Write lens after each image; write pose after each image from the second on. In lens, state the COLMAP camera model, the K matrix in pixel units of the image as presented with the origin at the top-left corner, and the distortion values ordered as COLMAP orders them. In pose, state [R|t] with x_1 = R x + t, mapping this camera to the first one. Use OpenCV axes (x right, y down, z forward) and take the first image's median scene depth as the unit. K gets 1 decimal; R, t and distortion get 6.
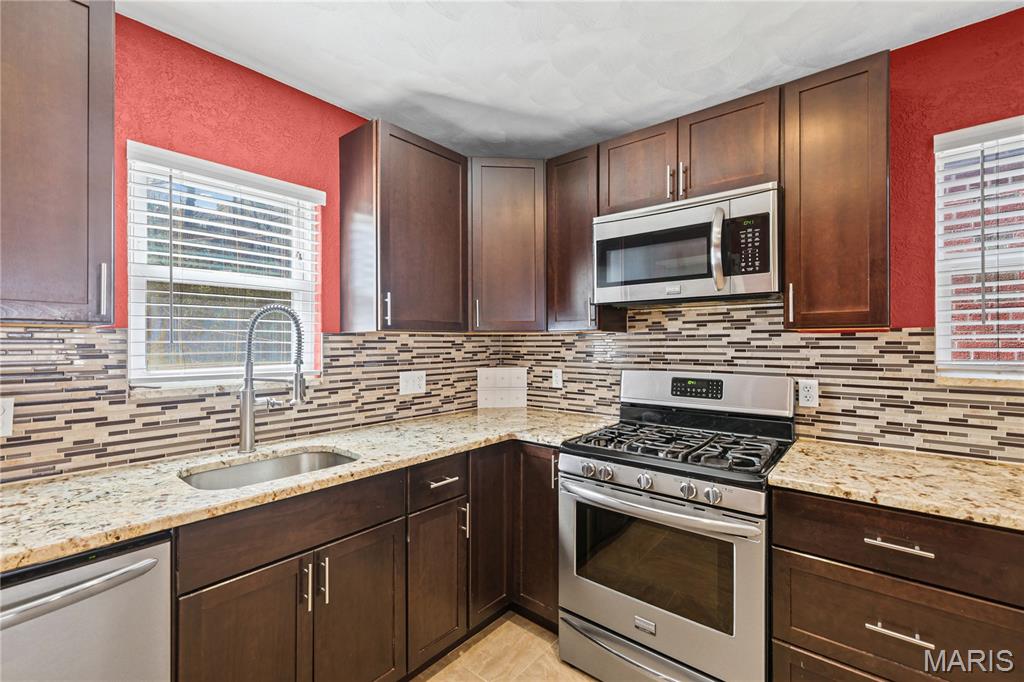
lens RADIAL K [[446.5, 0, 510.8], [0, 446.5, 338.6], [0, 0, 1]] dist [0.004543, -0.001152]
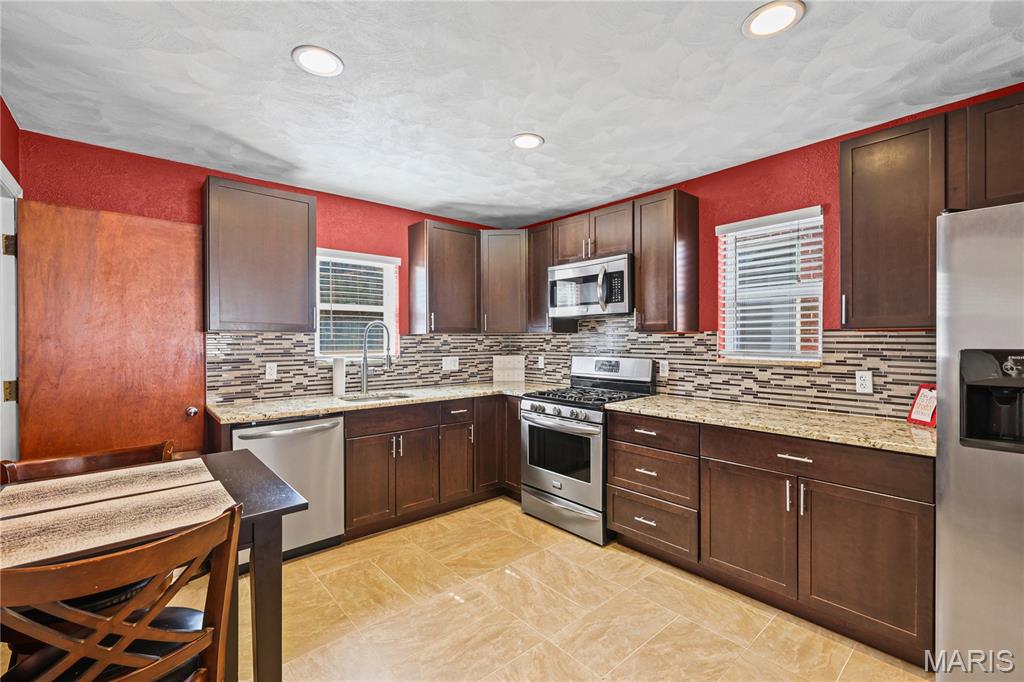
lens RADIAL K [[446.5, 0, 509.5], [0, 446.5, 341.4], [0, 0, 1]] dist [0.004543, -0.001152]
pose [[0.986637, -0.000056, -0.162933, 0.343060], [0.002197, 0.999914, 0.012960, -0.007095], [0.162918, -0.013144, 0.986552, -0.781933]]
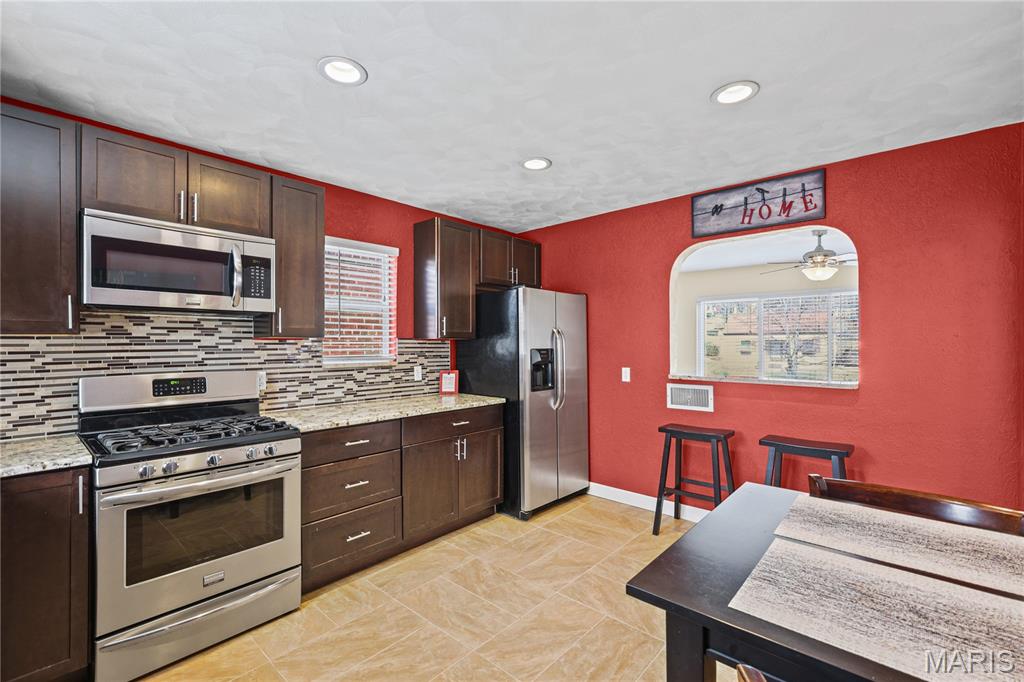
lens RADIAL K [[446.5, 0, 518.5], [0, 446.5, 345.8], [0, 0, 1]] dist [0.004543, -0.001152]
pose [[0.021958, -0.001395, 0.999758, -0.746195], [-0.001542, 0.999998, 0.001429, 0.003708], [-0.999758, -0.001573, 0.021956, 0.120444]]
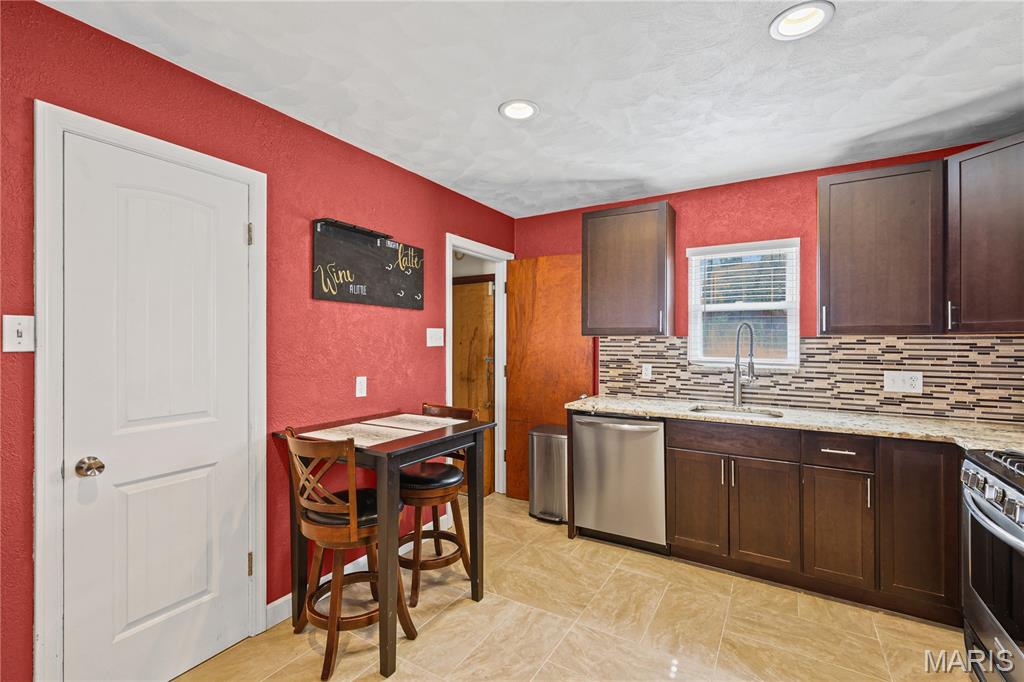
lens RADIAL K [[446.5, 0, 506.8], [0, 446.5, 340.3], [0, 0, 1]] dist [0.004543, -0.001152]
pose [[0.144863, -0.001600, -0.989450, 0.887131], [0.002416, 0.999996, -0.001263, -0.003259], [0.989449, -0.002207, 0.144866, -0.127808]]
